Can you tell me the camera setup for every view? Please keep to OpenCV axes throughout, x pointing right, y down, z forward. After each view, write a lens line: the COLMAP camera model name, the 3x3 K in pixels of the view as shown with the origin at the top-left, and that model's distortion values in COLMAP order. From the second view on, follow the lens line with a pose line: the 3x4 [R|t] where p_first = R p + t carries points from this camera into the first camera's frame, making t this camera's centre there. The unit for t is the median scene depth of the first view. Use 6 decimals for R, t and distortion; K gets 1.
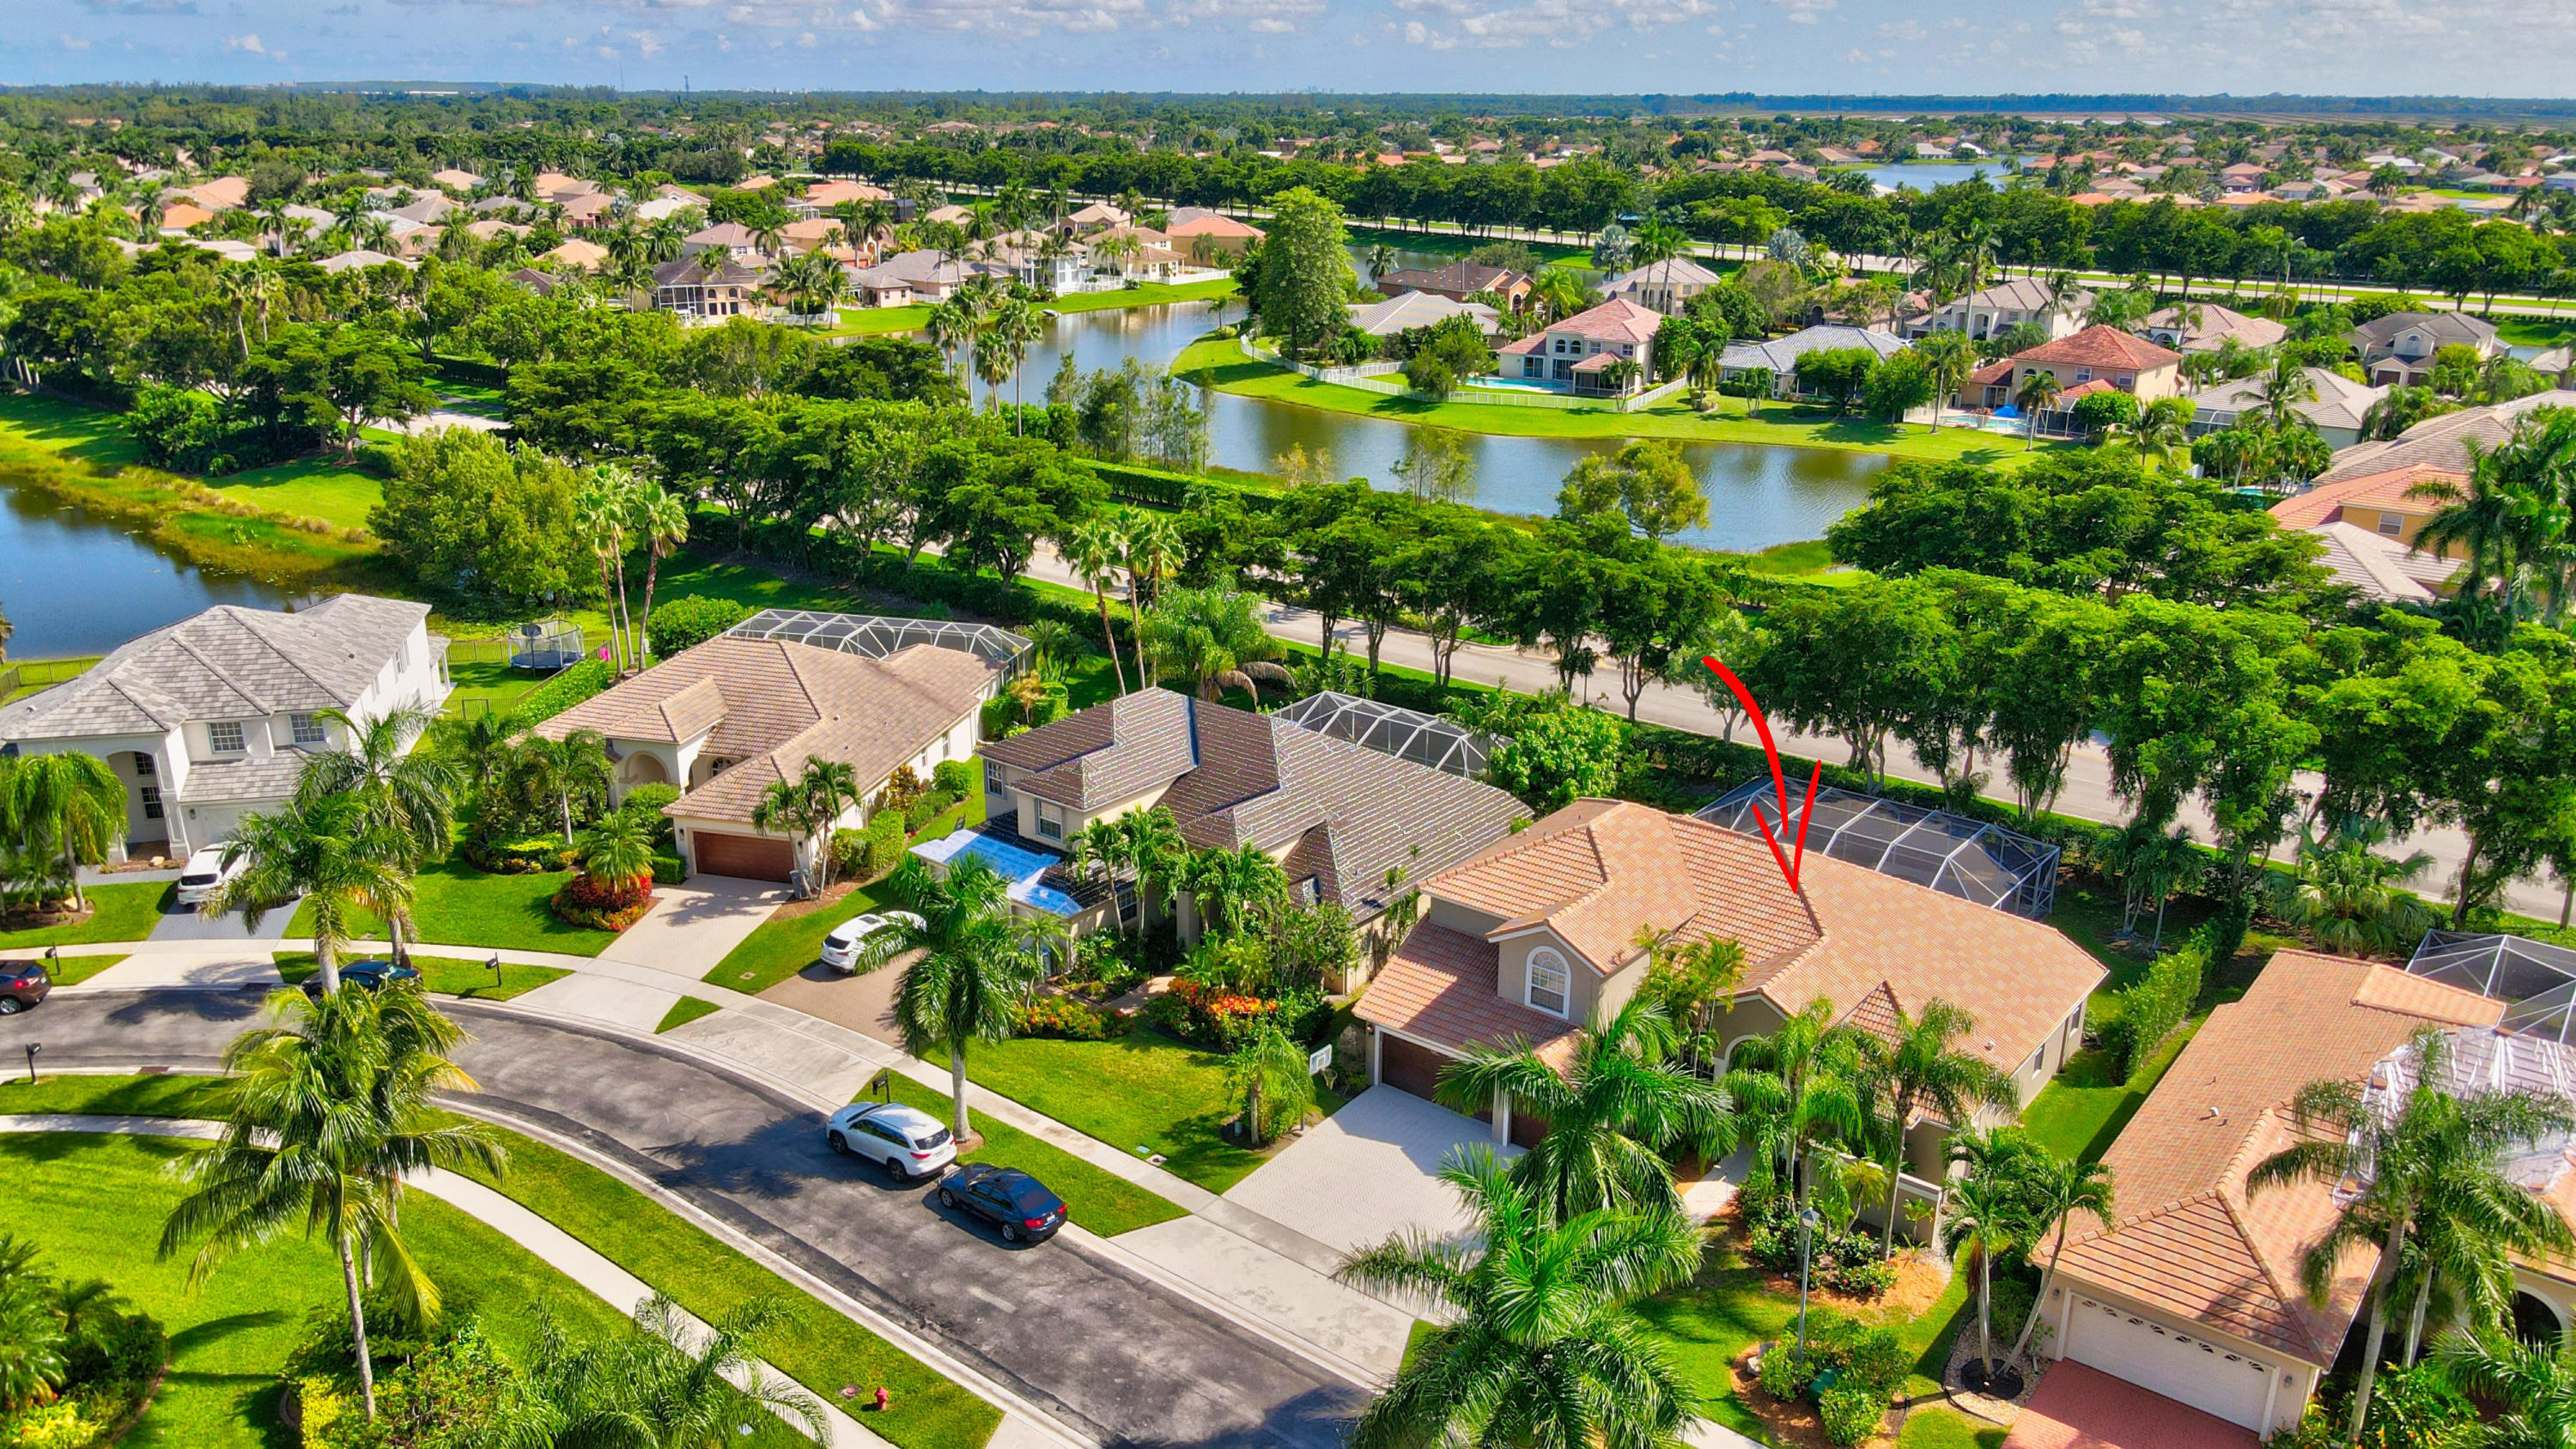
lens RADIAL K [[1909.2, 0, 1251.3], [0, 1909.2, 723.7], [0, 0, 1]] dist [0.005793, 0.003987]
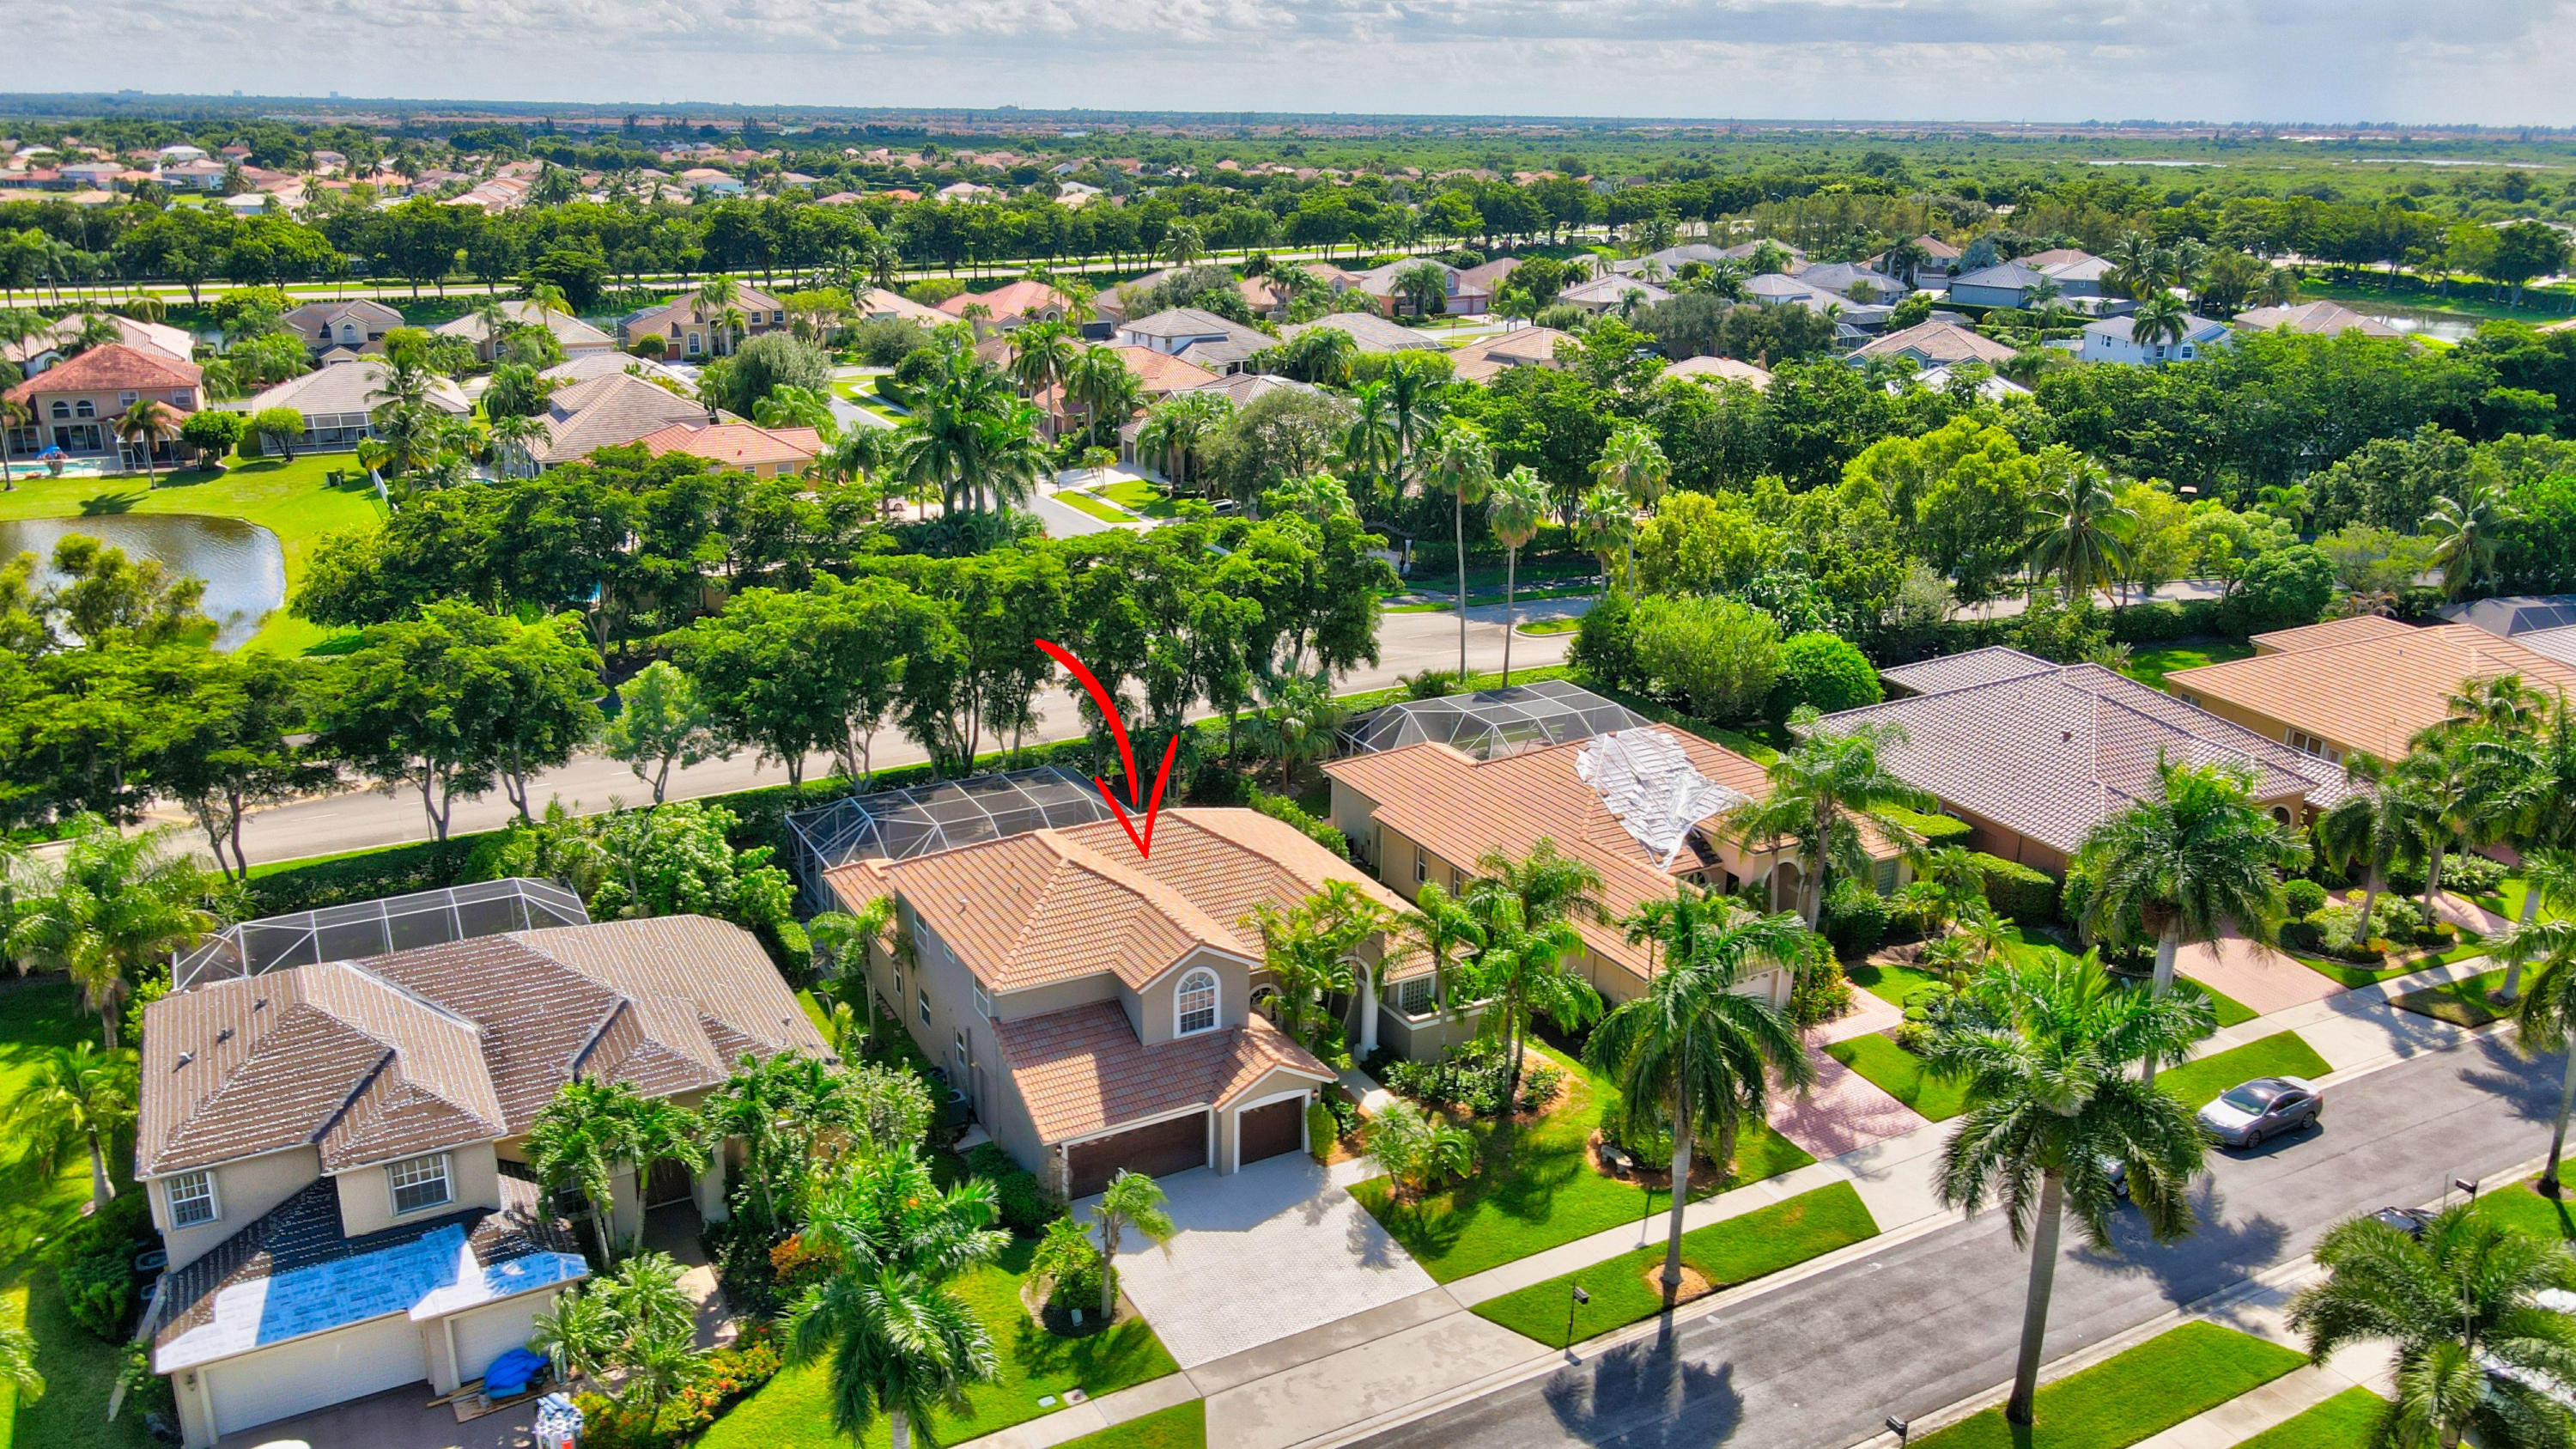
lens RADIAL K [[1909.2, 0, 1251.3], [0, 1909.2, 723.7], [0, 0, 1]] dist [0.005793, 0.003987]
pose [[0.385144, -0.285138, 0.877702, -0.484409], [0.282556, 0.941830, 0.181983, -0.126400], [-0.878536, 0.177910, 0.443308, 0.378613]]
